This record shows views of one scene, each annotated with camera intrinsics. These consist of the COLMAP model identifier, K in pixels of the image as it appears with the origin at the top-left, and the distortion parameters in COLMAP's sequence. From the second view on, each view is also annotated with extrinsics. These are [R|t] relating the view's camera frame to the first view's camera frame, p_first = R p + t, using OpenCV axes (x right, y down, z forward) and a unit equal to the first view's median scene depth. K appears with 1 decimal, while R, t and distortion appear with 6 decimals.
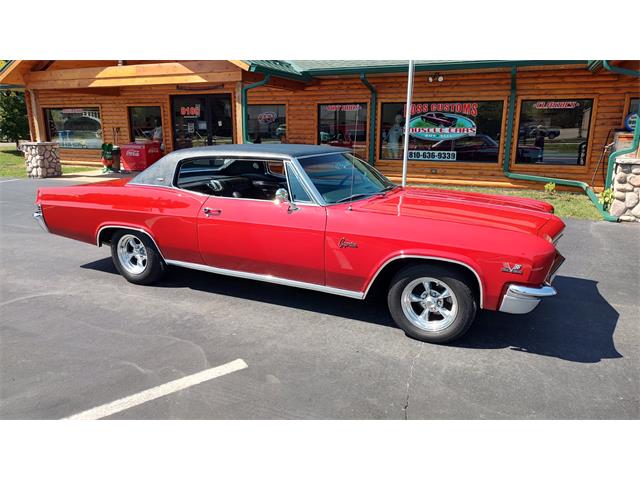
lens RADIAL K [[460.6, 0, 319.5], [0, 460.6, 238.3], [0, 0, 1]] dist [0.018422, -0.021778]
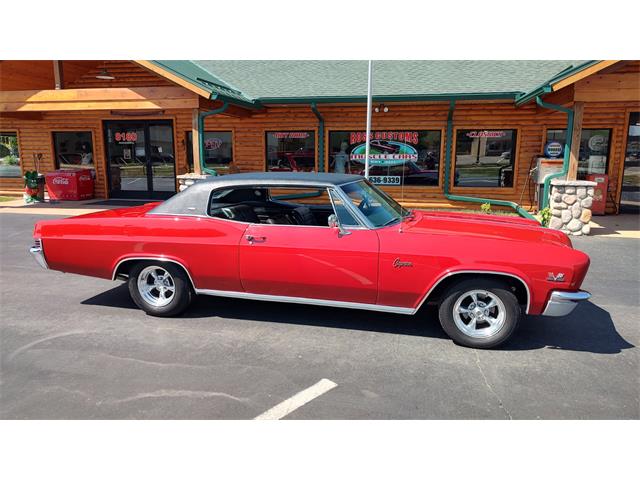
lens RADIAL K [[460.6, 0, 319.5], [0, 460.6, 238.3], [0, 0, 1]] dist [0.018422, -0.021778]
pose [[0.979834, -0.036790, 0.196397, -0.105397], [0.046873, 0.997797, -0.046940, -0.001641], [-0.194238, 0.055199, 0.979400, -0.008880]]
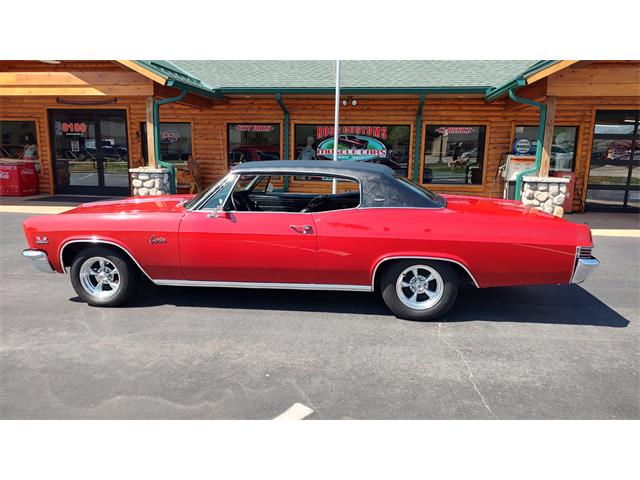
lens RADIAL K [[461.7, 0, 320.0], [0, 461.7, 240.0], [0, 0, 1]] dist [0.010780, -0.011045]
pose [[0.960933, -0.040845, 0.273752, -0.100508], [0.052814, 0.997937, -0.036495, -0.003686], [-0.271697, 0.049528, 0.961108, 0.036840]]
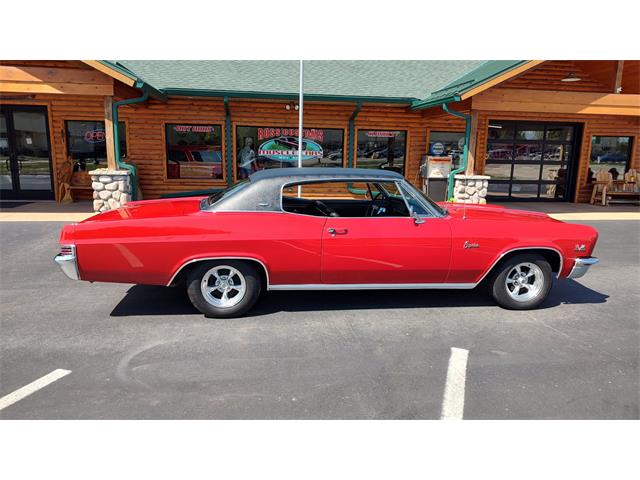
lens RADIAL K [[461.7, 0, 320.0], [0, 461.7, 240.0], [0, 0, 1]] dist [0.010780, -0.011045]
pose [[0.836814, -0.091263, 0.539828, -0.302833], [0.111452, 0.993758, -0.004762, -0.013365], [-0.536024, 0.064150, 0.841762, 0.044543]]
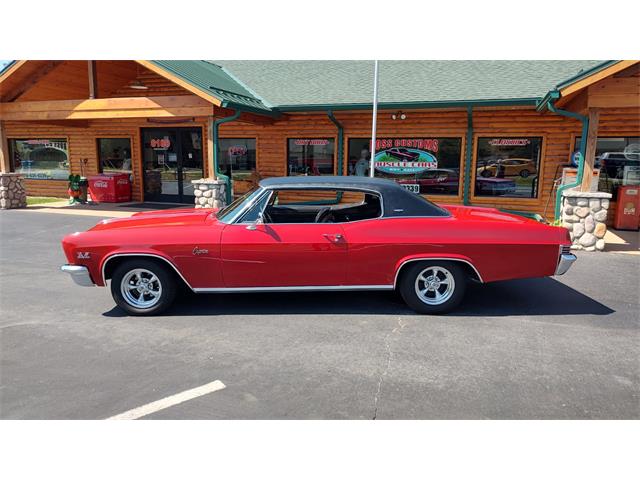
lens RADIAL K [[461.7, 0, 320.0], [0, 461.7, 240.0], [0, 0, 1]] dist [0.010780, -0.011045]
pose [[0.997551, -0.003532, 0.069850, -0.003619], [0.007958, 0.997970, -0.063180, 0.002877], [-0.069485, 0.063581, 0.995555, -0.024535]]
